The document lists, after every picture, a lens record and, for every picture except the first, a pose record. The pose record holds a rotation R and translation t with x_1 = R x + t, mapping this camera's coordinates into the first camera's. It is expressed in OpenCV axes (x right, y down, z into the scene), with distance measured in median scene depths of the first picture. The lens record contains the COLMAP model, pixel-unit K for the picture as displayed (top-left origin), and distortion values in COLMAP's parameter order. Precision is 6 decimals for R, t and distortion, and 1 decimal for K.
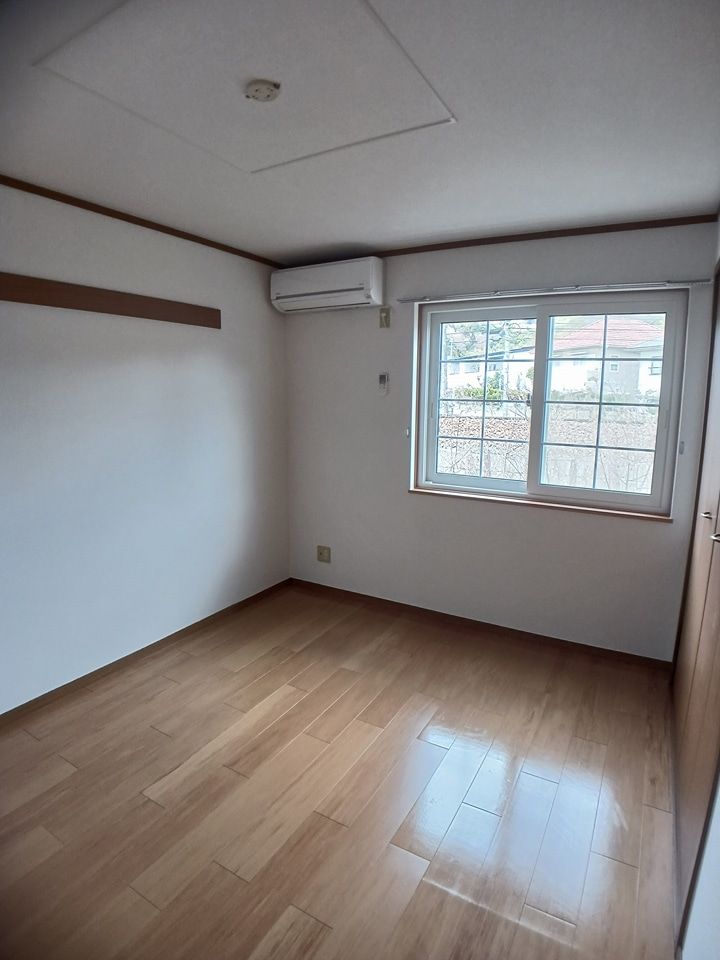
lens RADIAL K [[515.3, 0, 356.4], [0, 515.3, 483.1], [0, 0, 1]] dist [-0.053751, 0.000673]
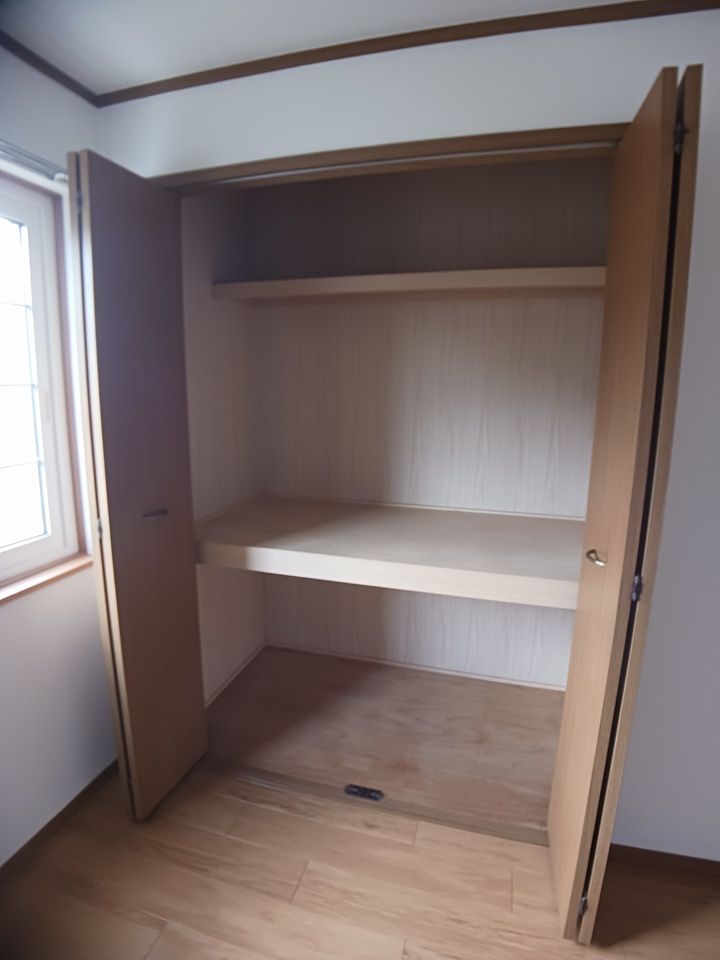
lens RADIAL K [[515.3, 0, 356.4], [0, 515.3, 483.1], [0, 0, 1]] dist [-0.053751, 0.000673]
pose [[-0.246324, -0.187685, 0.950841, -0.082599], [0.155384, 0.960732, 0.229891, -0.129367], [-0.956651, 0.204373, -0.207488, 0.835121]]
